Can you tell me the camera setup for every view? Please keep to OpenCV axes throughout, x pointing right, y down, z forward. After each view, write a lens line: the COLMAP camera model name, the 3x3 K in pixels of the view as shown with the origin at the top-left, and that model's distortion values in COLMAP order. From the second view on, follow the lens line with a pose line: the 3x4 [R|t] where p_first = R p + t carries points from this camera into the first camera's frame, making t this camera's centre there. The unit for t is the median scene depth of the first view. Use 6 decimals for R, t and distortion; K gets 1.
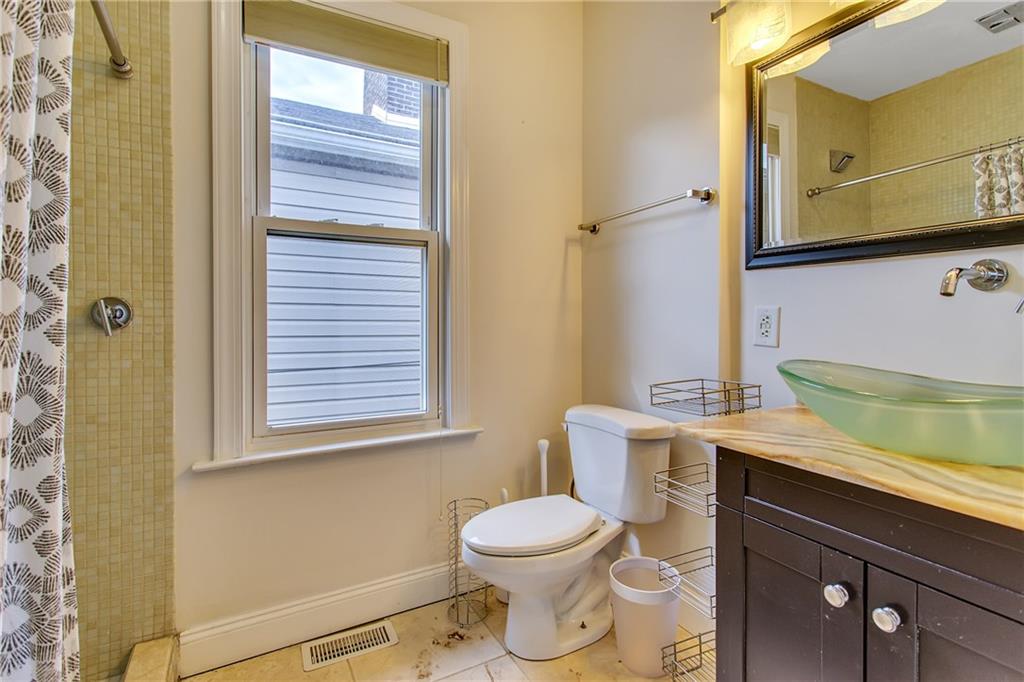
lens RADIAL K [[493.5, 0, 512.2], [0, 493.5, 334.3], [0, 0, 1]] dist [0.006453, 0.000564]
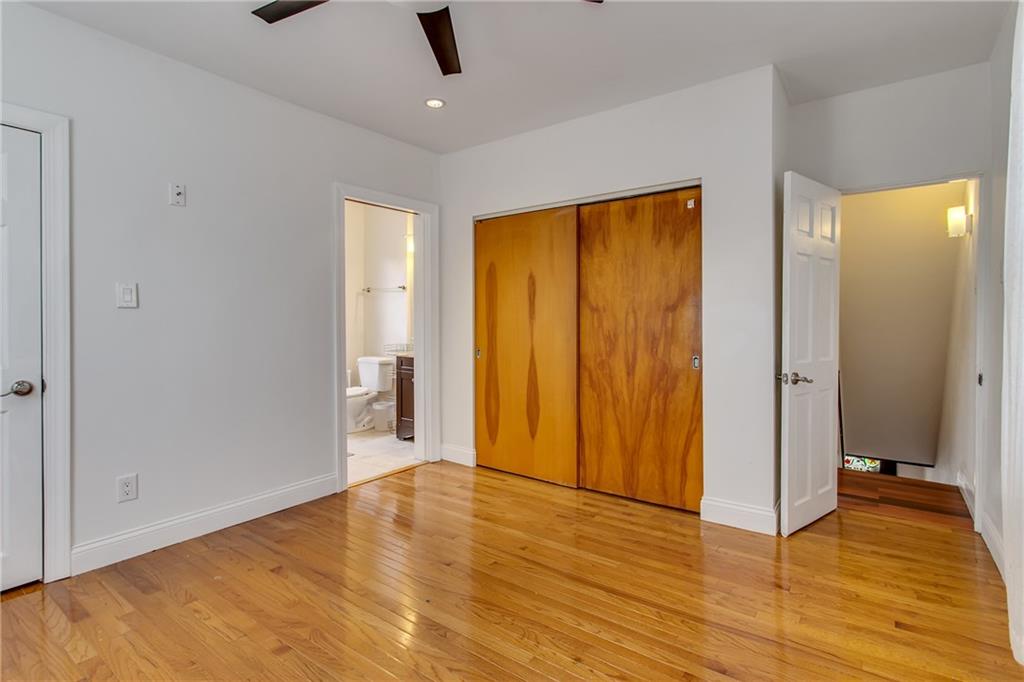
lens RADIAL K [[493.5, 0, 513.2], [0, 493.5, 338.4], [0, 0, 1]] dist [0.006453, 0.000564]
pose [[0.907165, -0.003016, 0.420763, -0.260776], [0.002437, 0.999995, 0.001914, 0.040295], [-0.420767, -0.000711, 0.907168, -1.845664]]
